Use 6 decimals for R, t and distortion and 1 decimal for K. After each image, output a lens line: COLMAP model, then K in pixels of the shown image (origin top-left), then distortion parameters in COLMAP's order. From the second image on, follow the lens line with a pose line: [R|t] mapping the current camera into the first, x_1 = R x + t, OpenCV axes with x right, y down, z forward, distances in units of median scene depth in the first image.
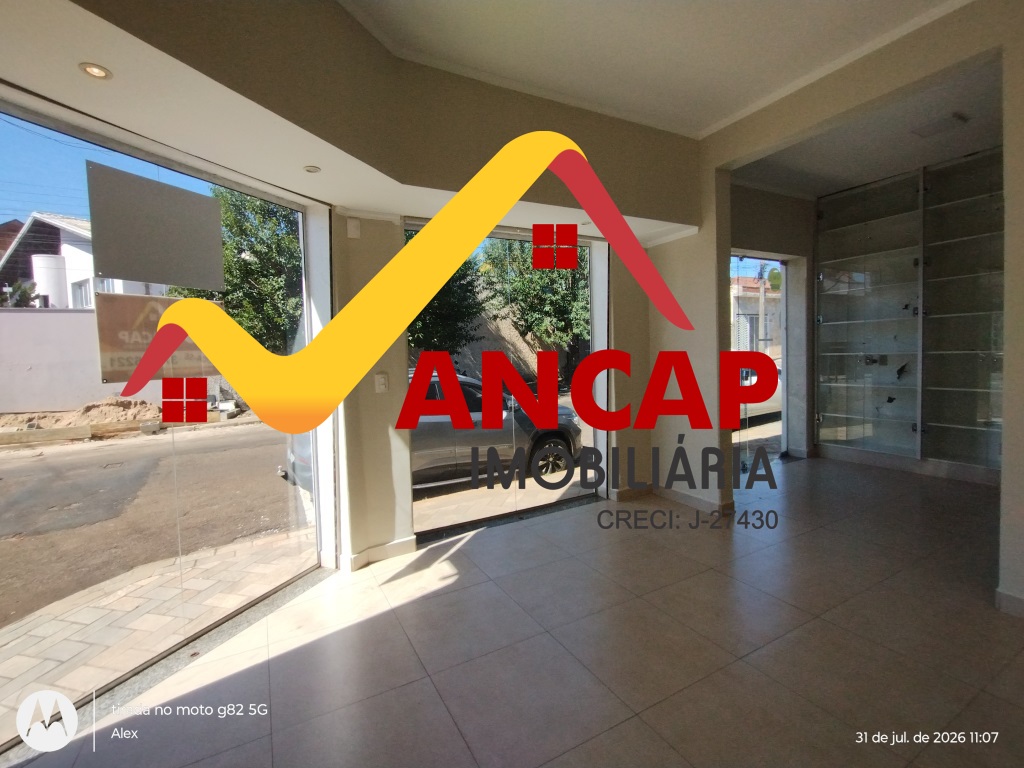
lens RADIAL K [[465.6, 0, 506.1], [0, 465.6, 374.4], [0, 0, 1]] dist [0.001851, 0.000208]
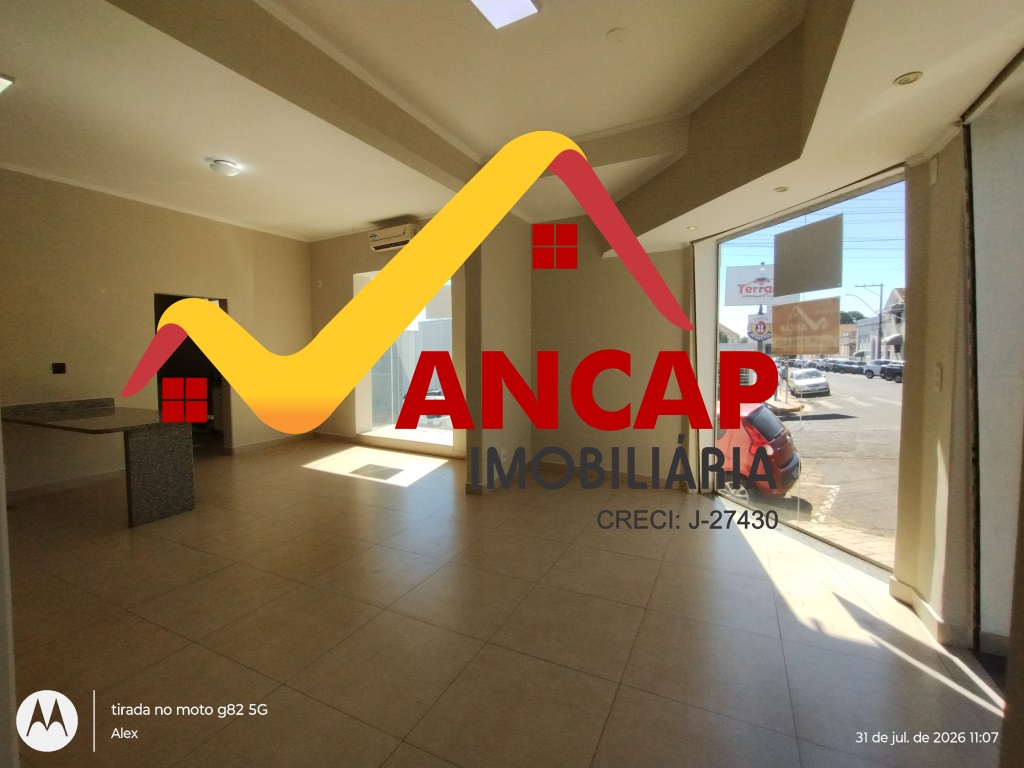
lens RADIAL K [[465.6, 0, 506.1], [0, 465.6, 374.4], [0, 0, 1]] dist [0.001851, 0.000208]
pose [[-0.817949, 0.072288, -0.570731, 0.733991], [0.011678, 0.993956, 0.109157, -0.081012], [0.575172, 0.082620, -0.813849, 1.312730]]
